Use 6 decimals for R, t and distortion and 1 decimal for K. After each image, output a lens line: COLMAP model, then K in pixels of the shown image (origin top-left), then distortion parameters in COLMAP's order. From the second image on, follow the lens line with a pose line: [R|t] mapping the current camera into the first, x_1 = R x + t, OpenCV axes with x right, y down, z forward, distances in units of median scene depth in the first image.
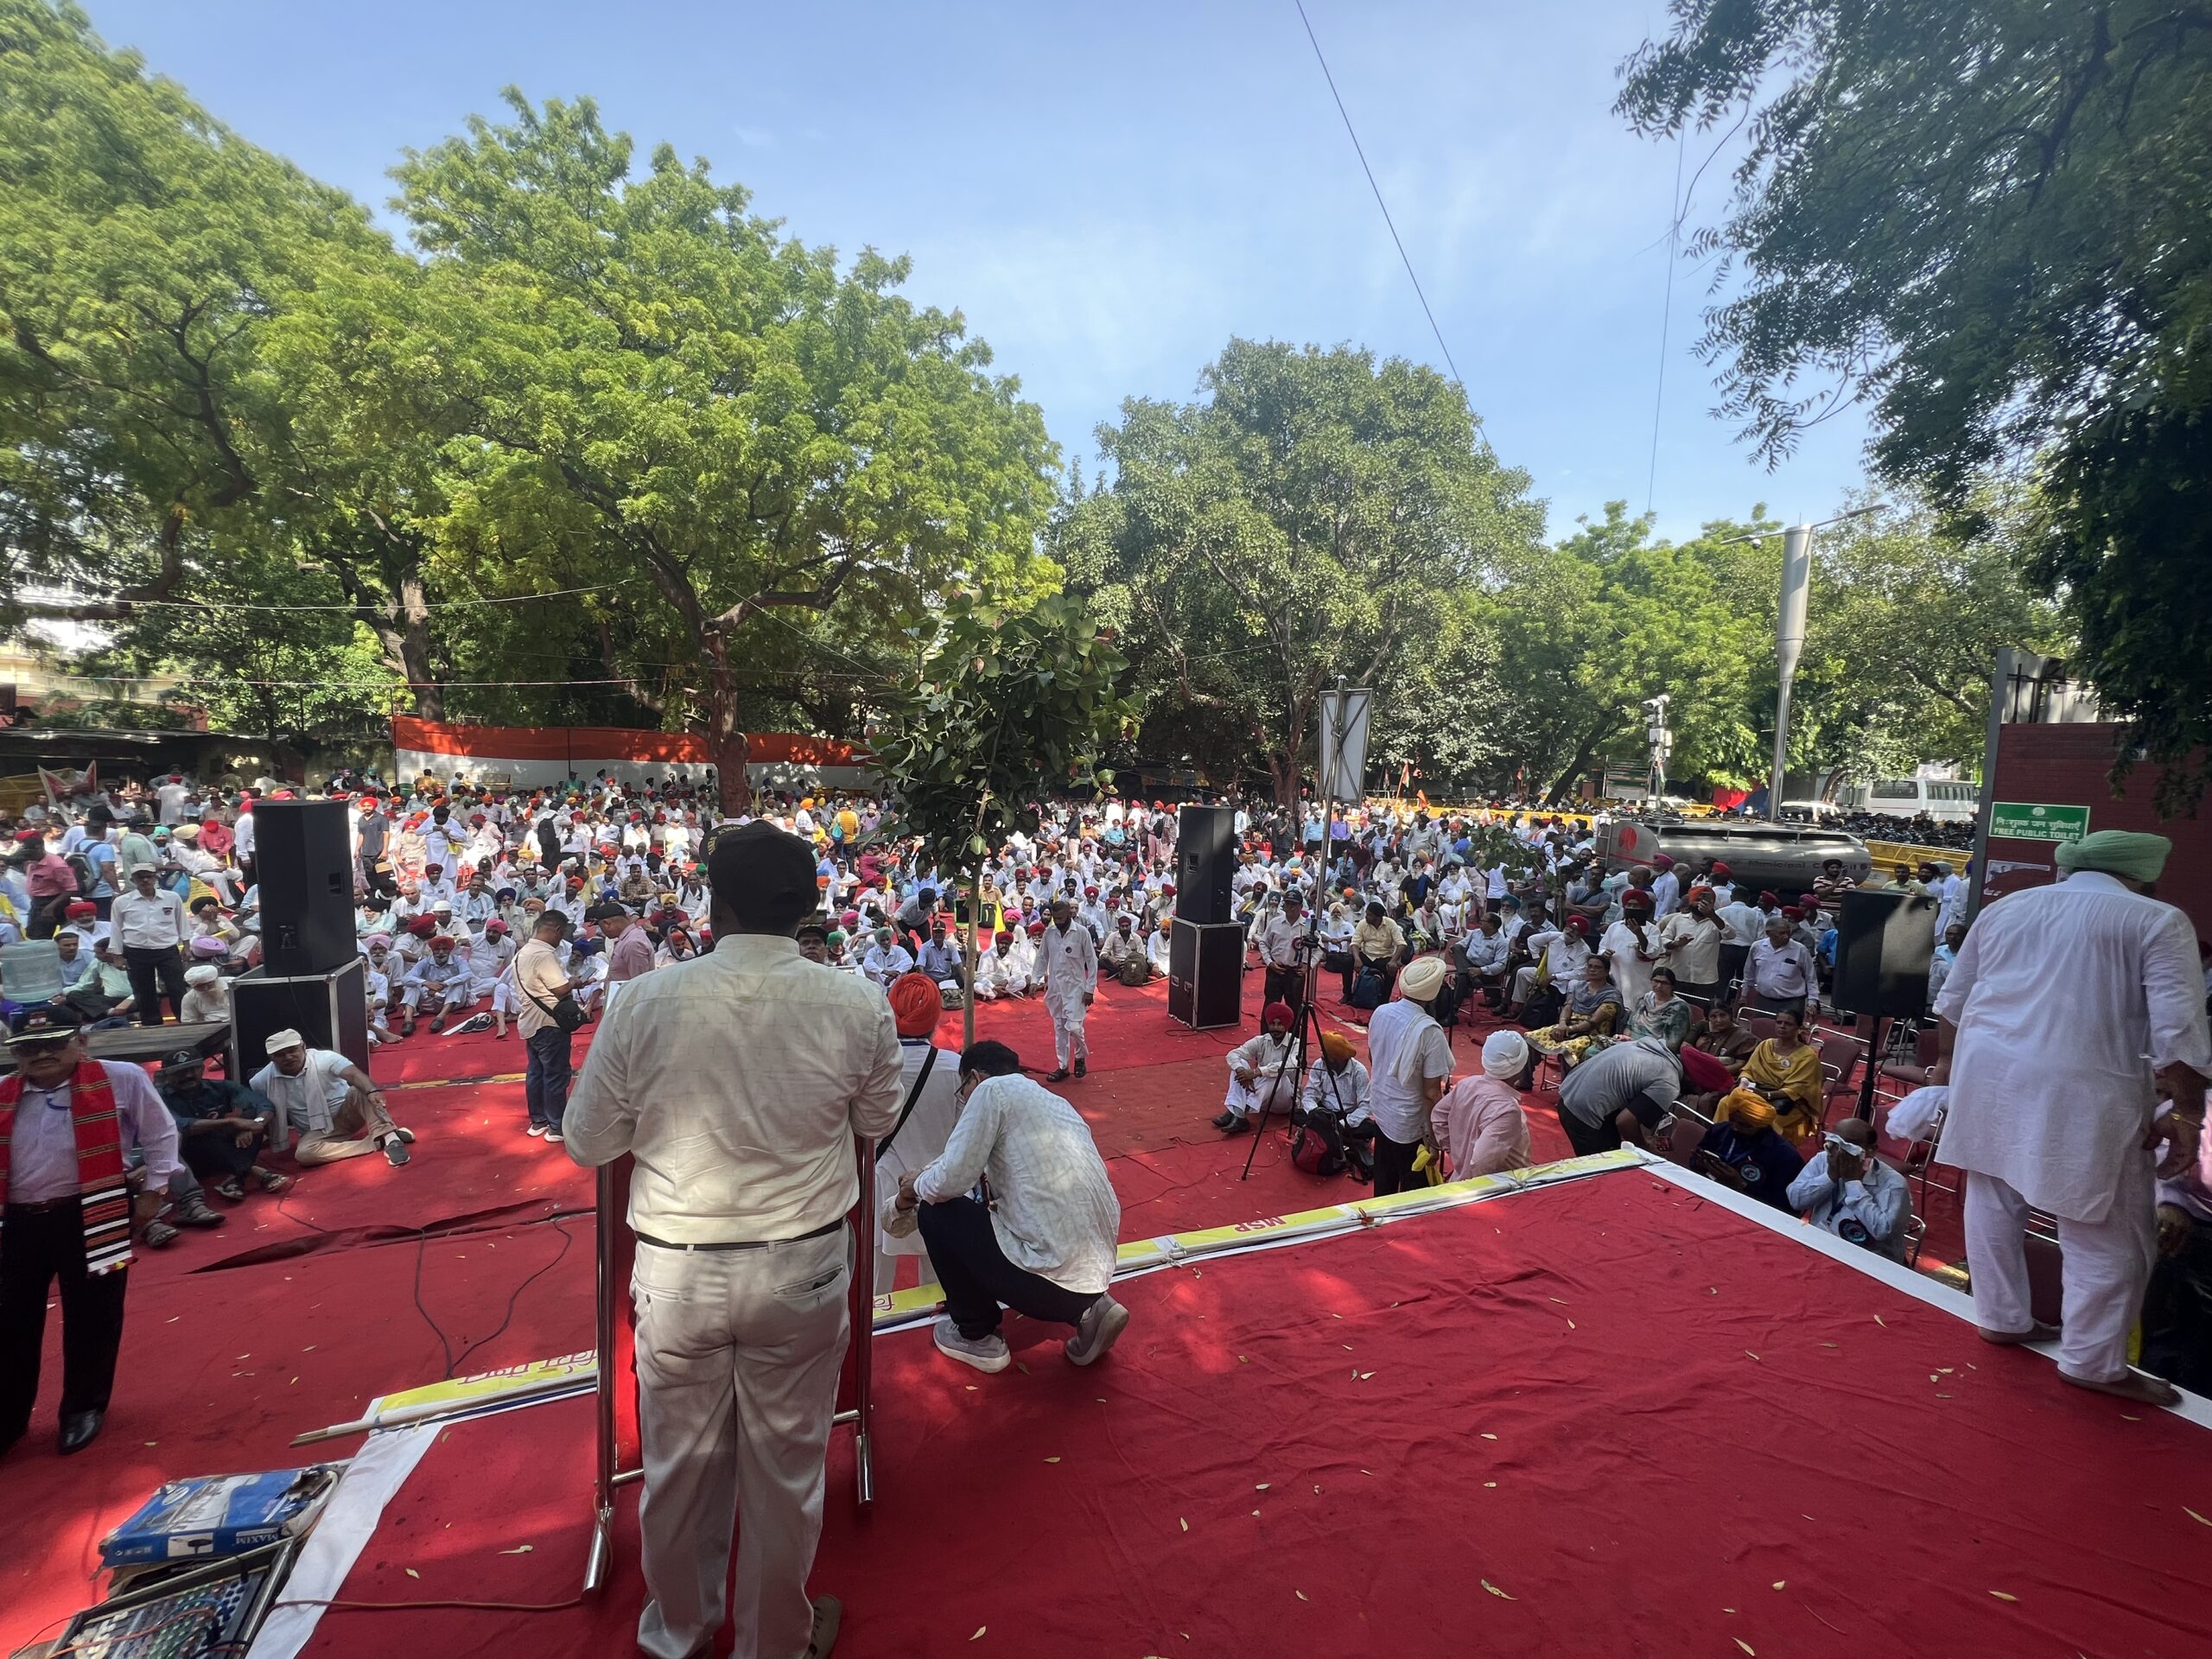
lens RADIAL K [[890.0, 0, 1105.8], [0, 890.0, 827.3], [0, 0, 1]] dist [-0.000455, -0.000644]
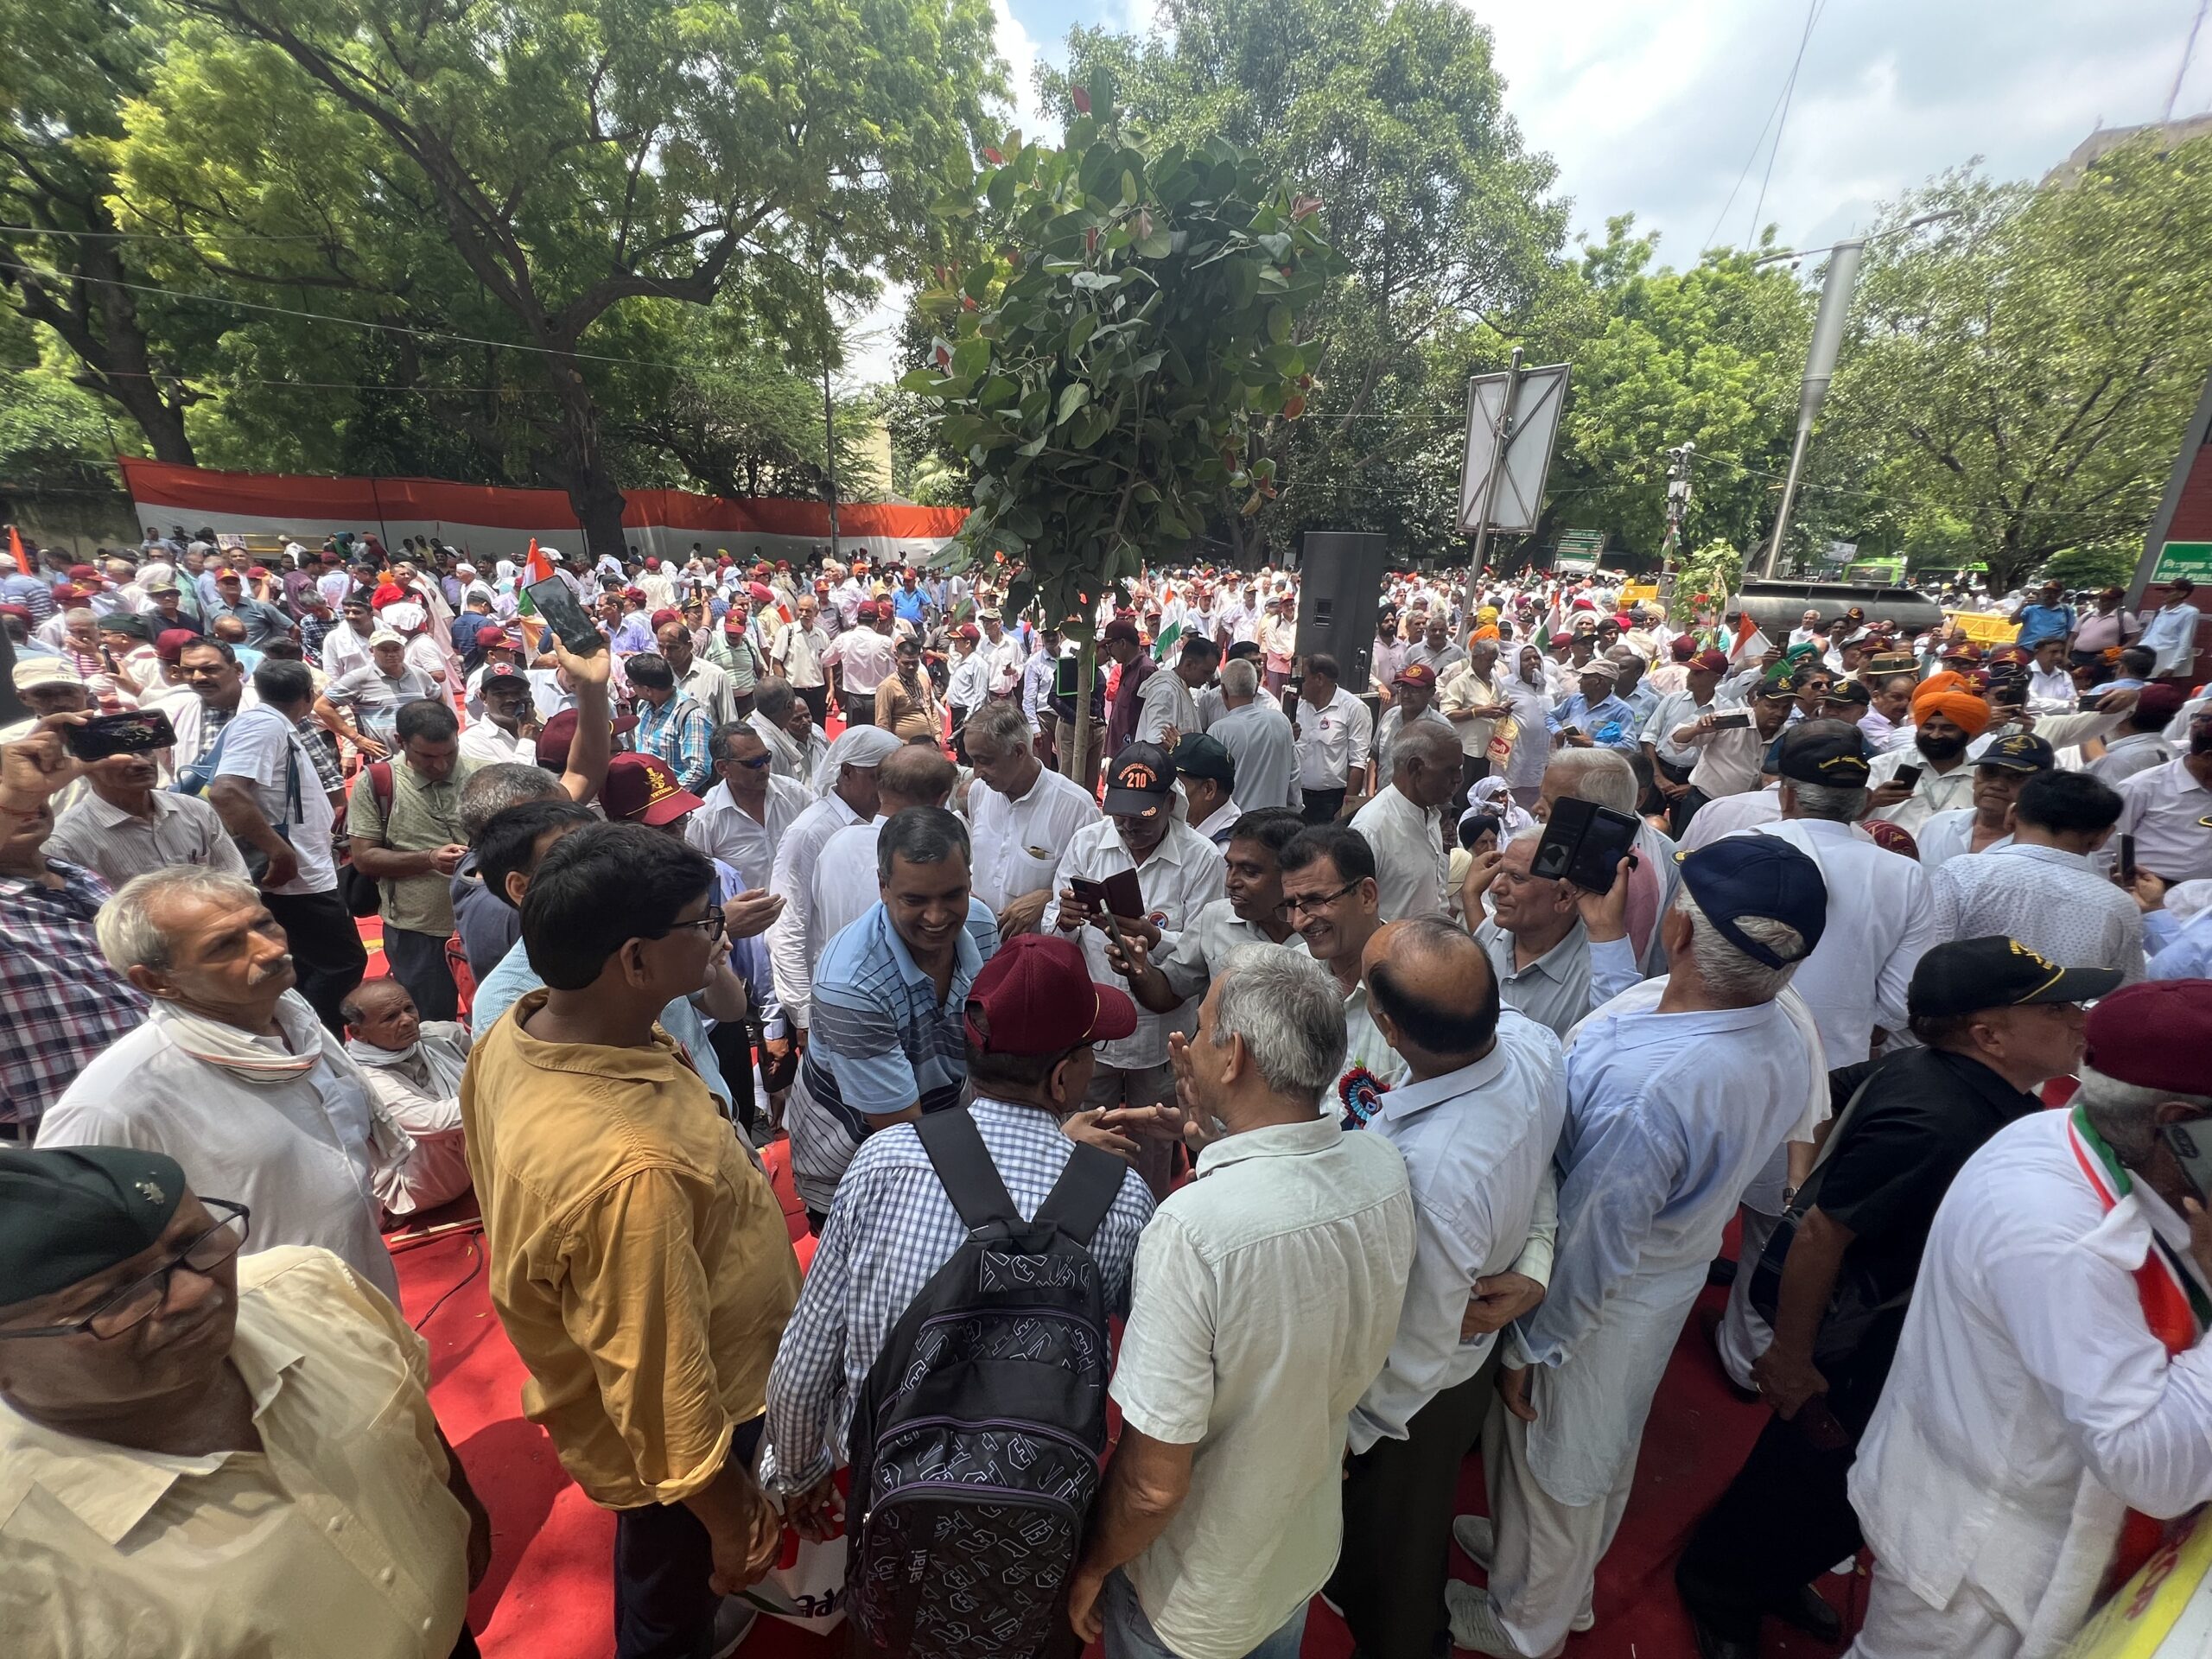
lens RADIAL K [[890.0, 0, 1107.4], [0, 890.0, 830.9], [0, 0, 1]] dist [-0.000455, -0.000644]
pose [[0.992827, -0.036867, 0.113733, -0.063874], [0.009204, 0.972015, 0.234737, 0.014919], [-0.119205, -0.232006, 0.965382, 0.097423]]
